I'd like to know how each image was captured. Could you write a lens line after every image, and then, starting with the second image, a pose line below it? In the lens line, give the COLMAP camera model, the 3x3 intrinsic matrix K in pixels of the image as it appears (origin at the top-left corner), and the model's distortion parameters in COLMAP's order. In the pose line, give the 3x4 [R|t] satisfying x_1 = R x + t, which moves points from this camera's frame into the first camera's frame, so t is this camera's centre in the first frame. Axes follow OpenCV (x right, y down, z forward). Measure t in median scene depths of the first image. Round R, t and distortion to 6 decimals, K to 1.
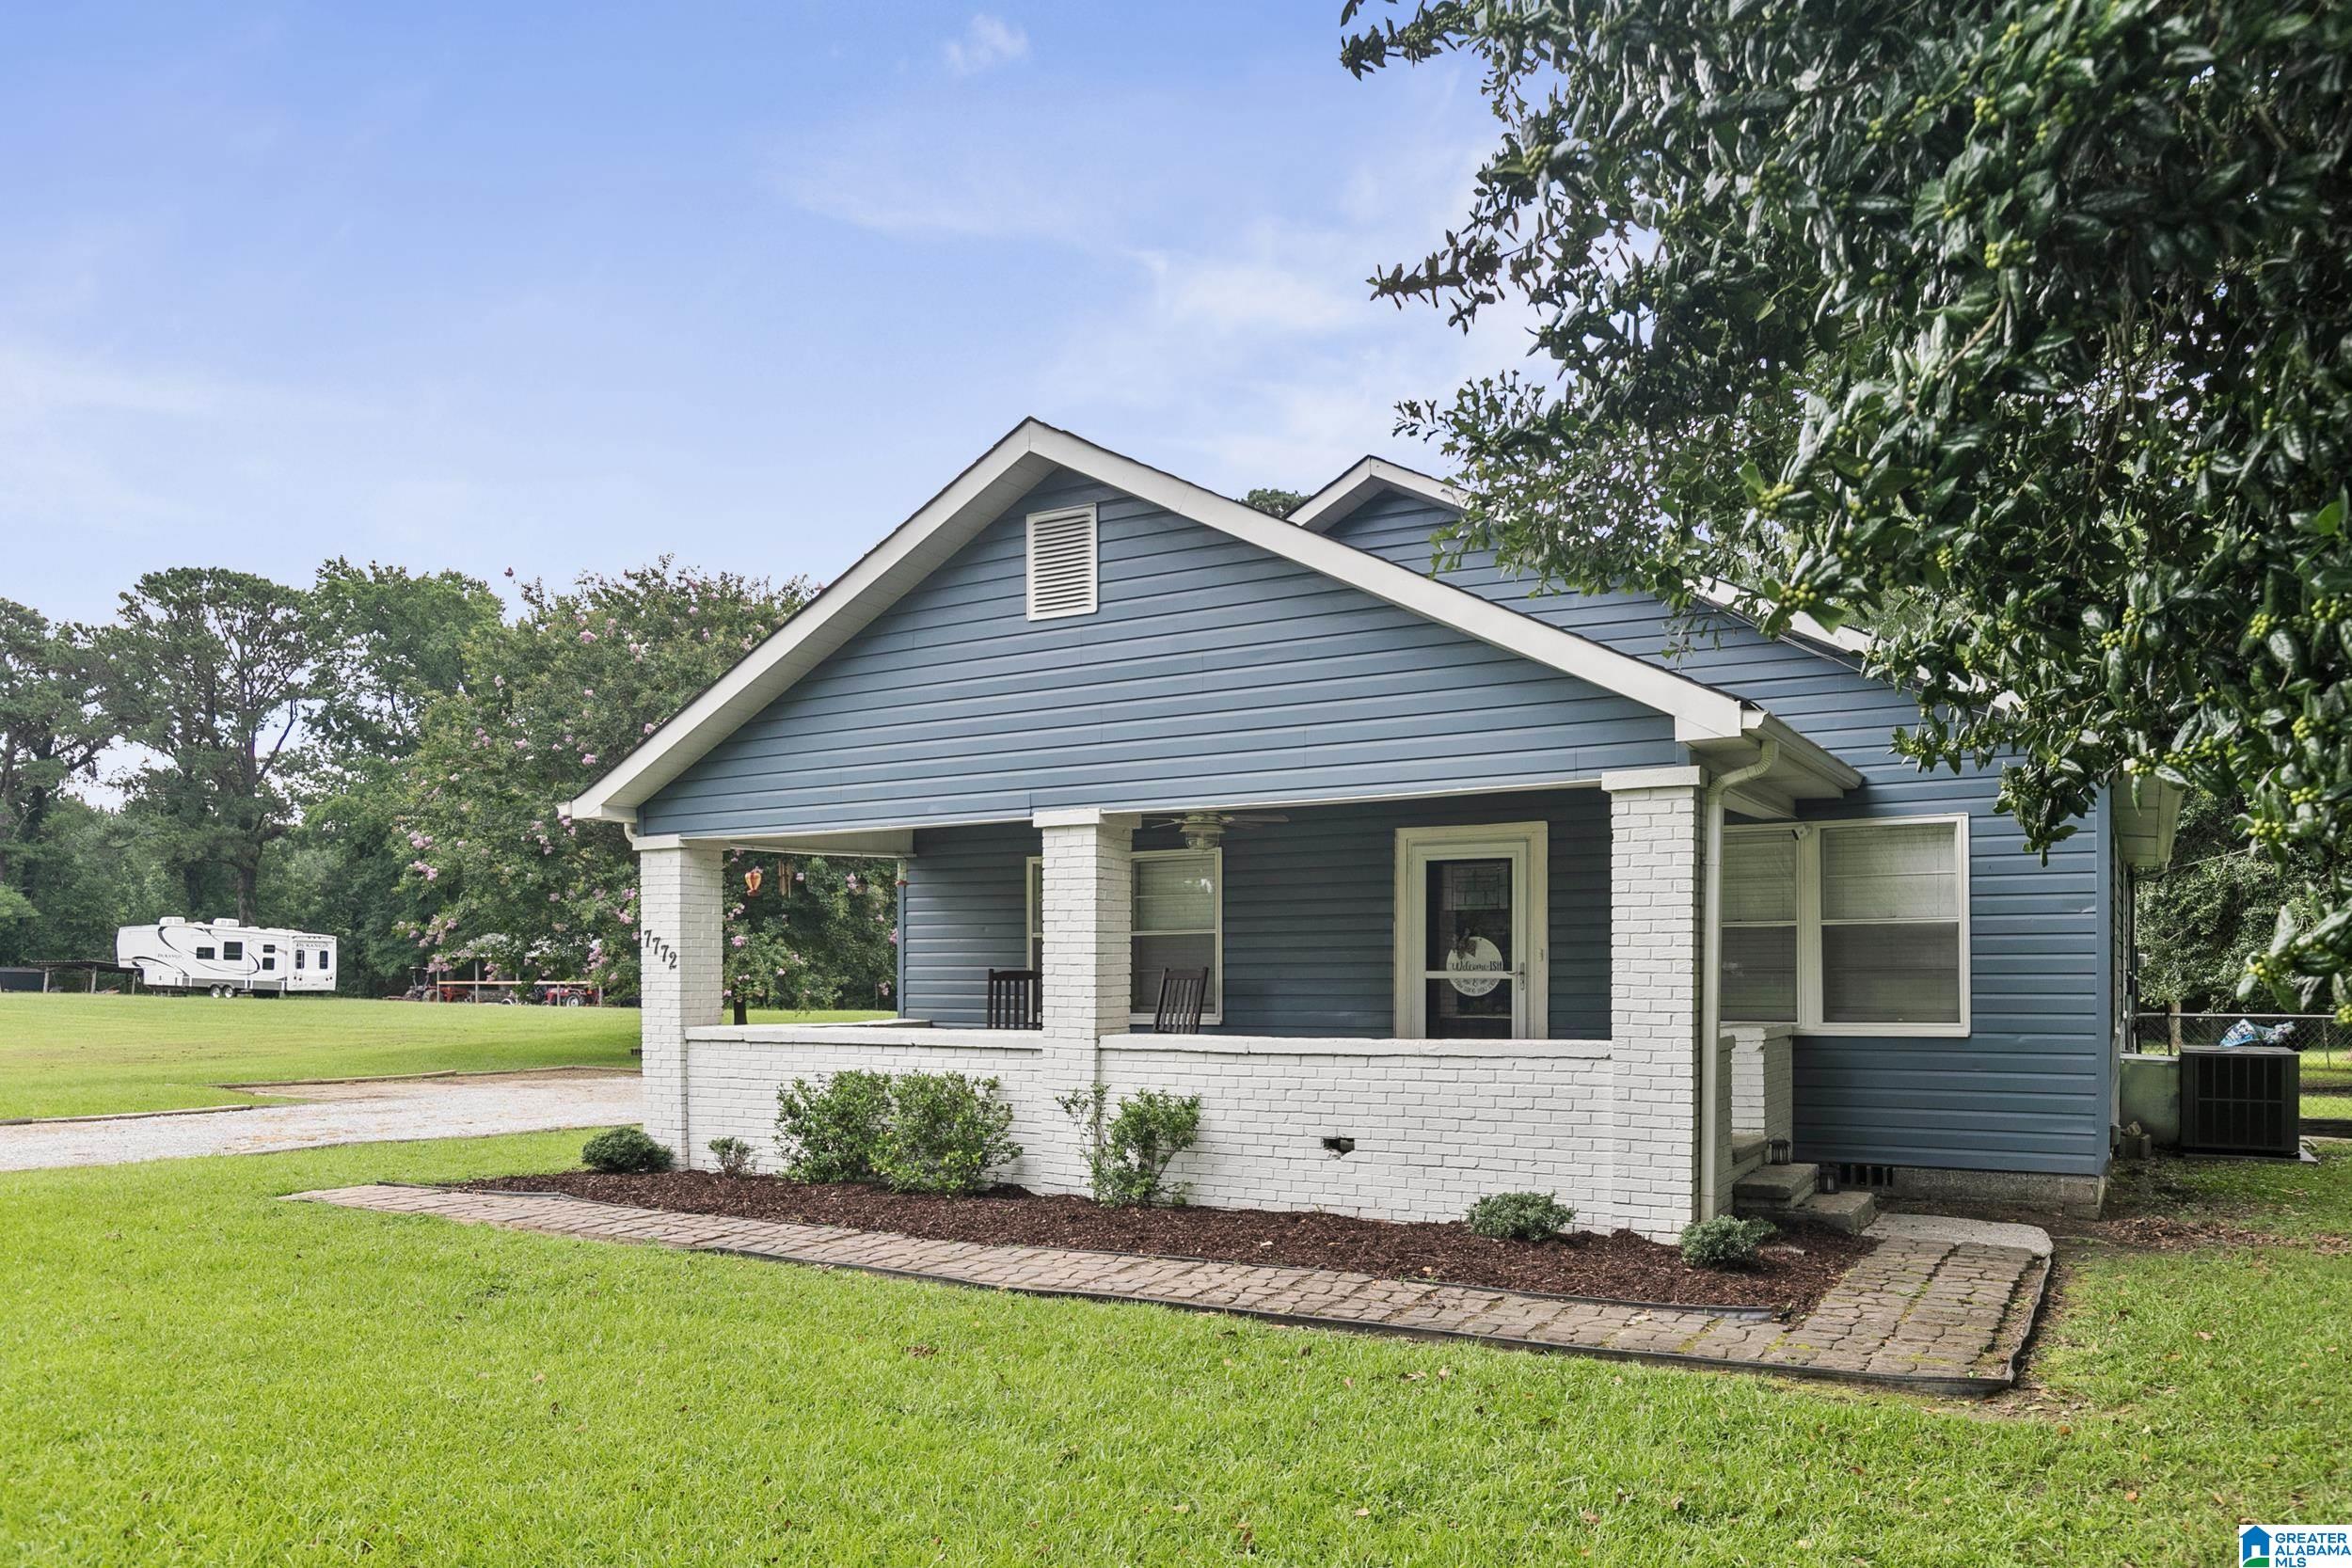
lens RADIAL K [[1535.9, 0, 1240.1], [0, 1535.9, 979.4], [0, 0, 1]] dist [-0.006009, -0.000486]
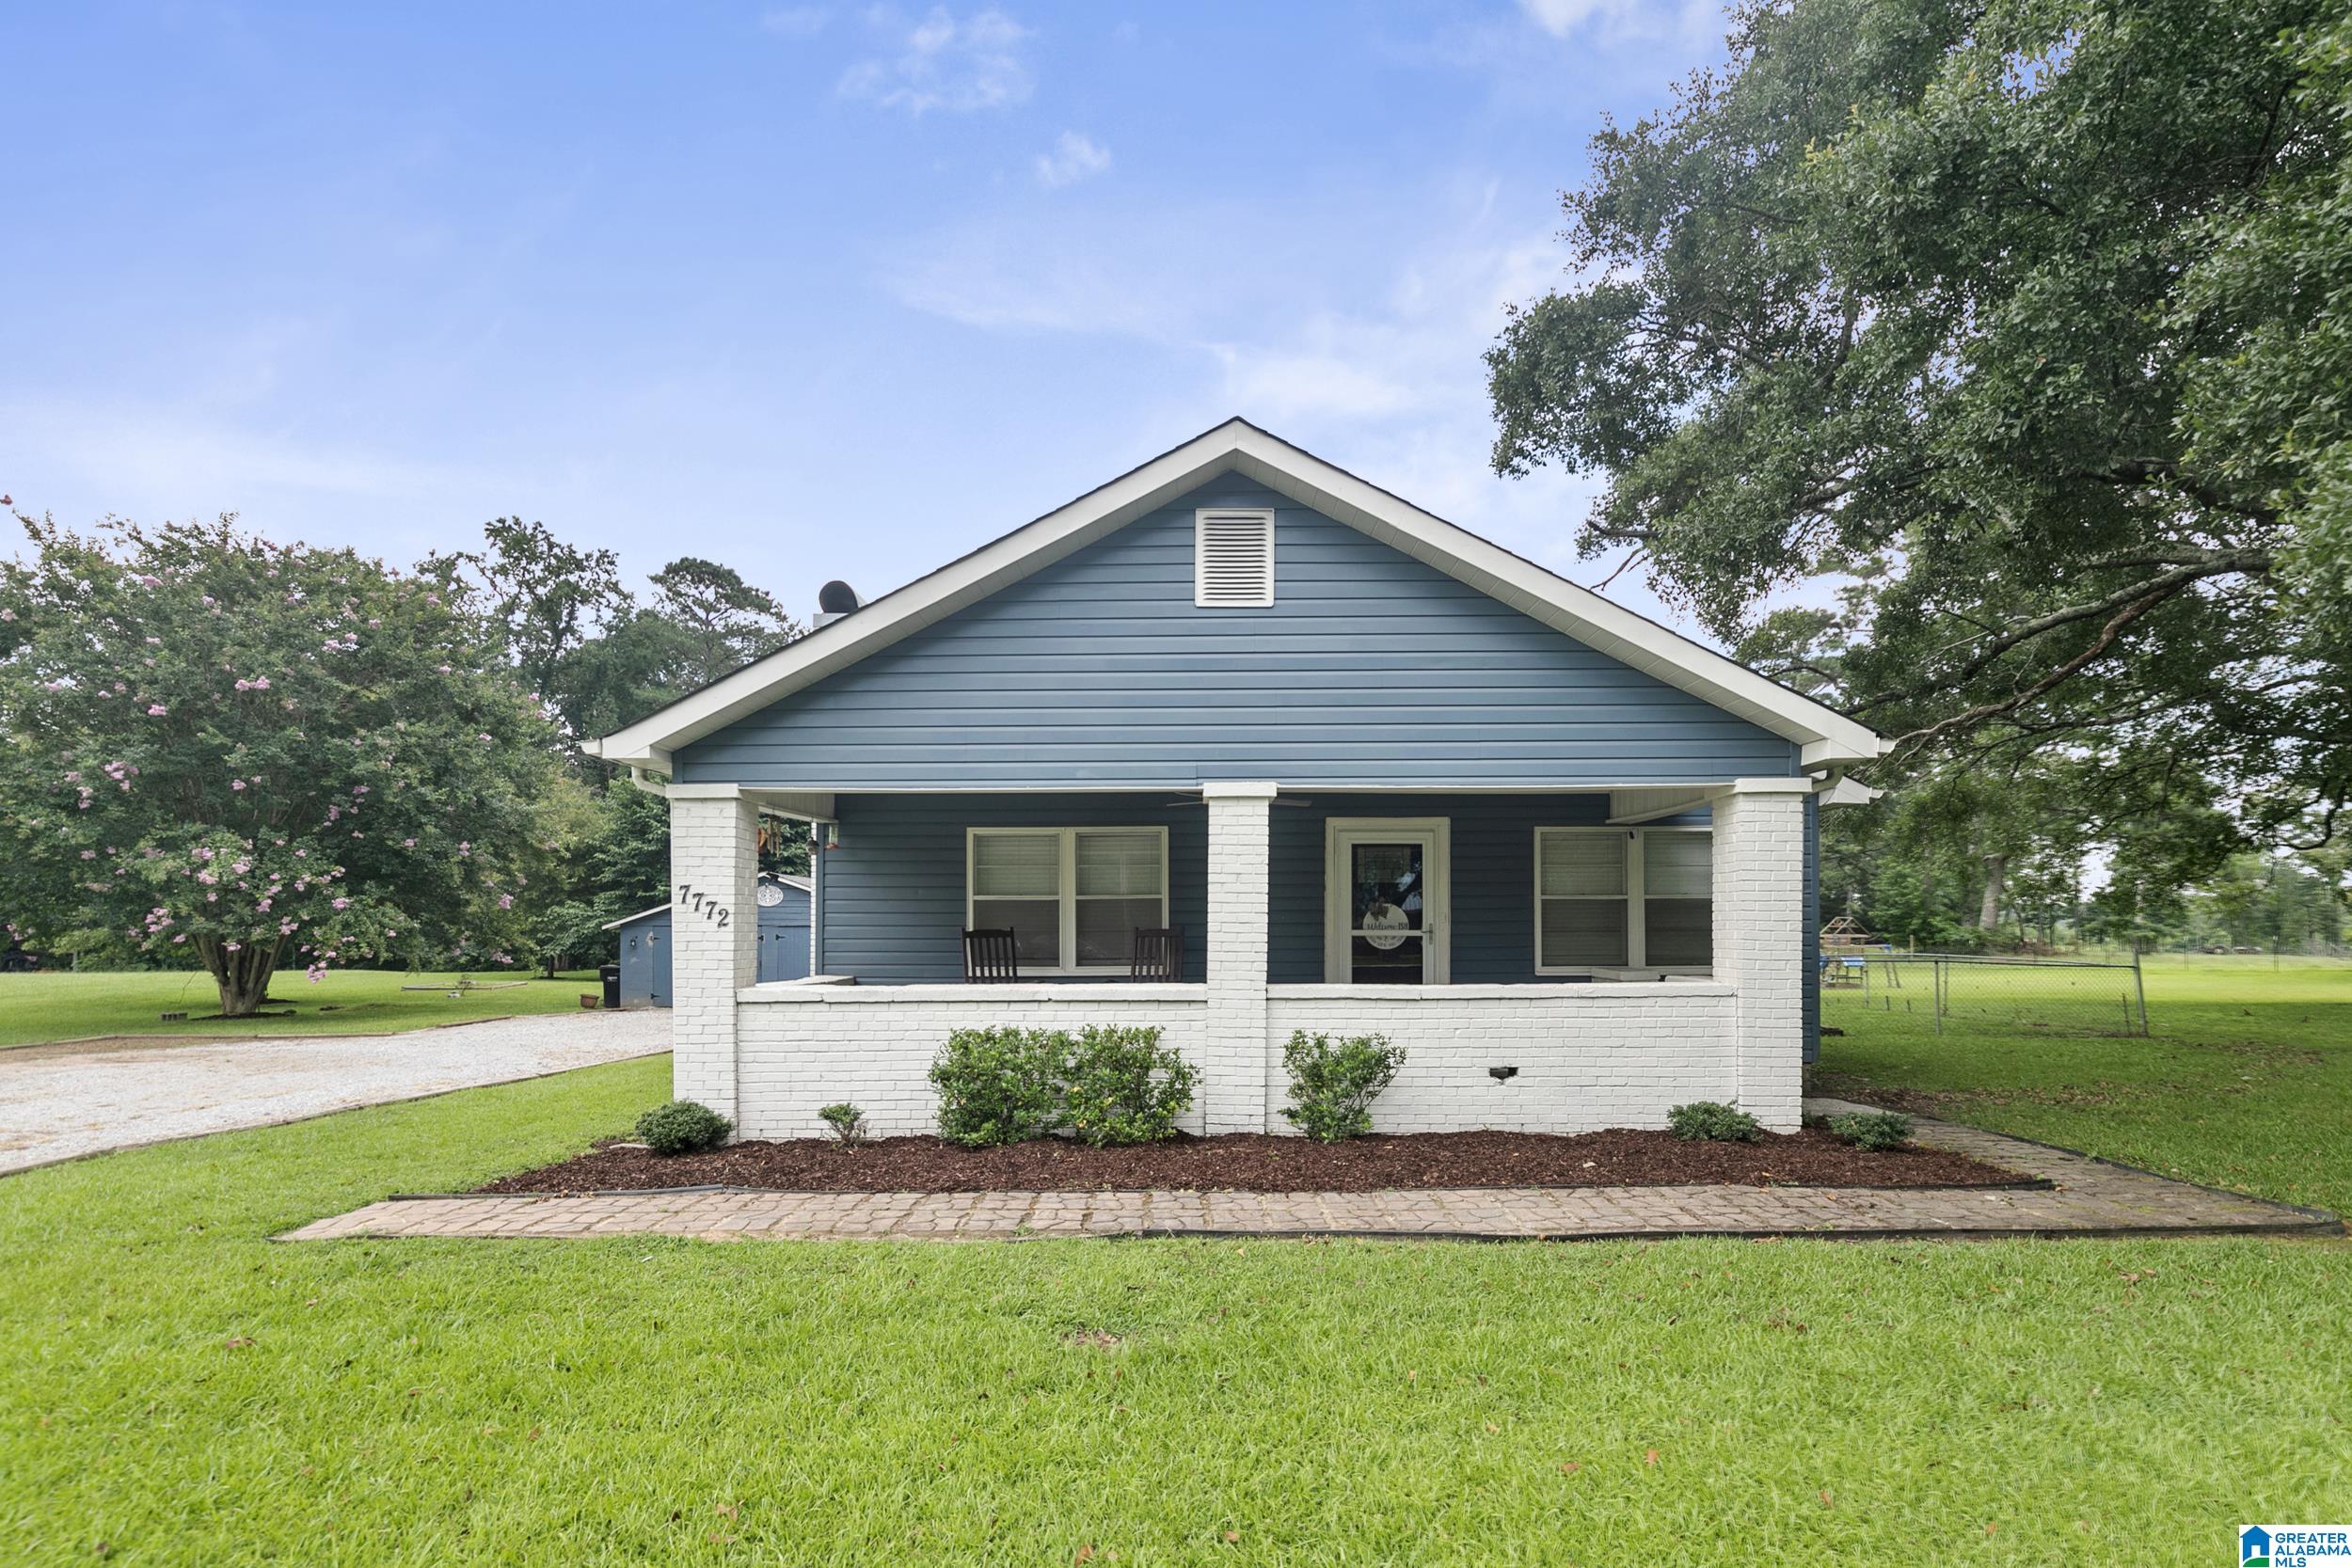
lens RADIAL K [[1053.3, 0, 1179.7], [0, 1053.3, 921.2], [0, 0, 1]] dist [0.008378, -0.000004]
pose [[0.882977, 0.004730, 0.469392, -0.492150], [0.003413, 0.999858, -0.016495, 0.001302], [-0.469404, 0.016167, 0.882836, 0.347638]]
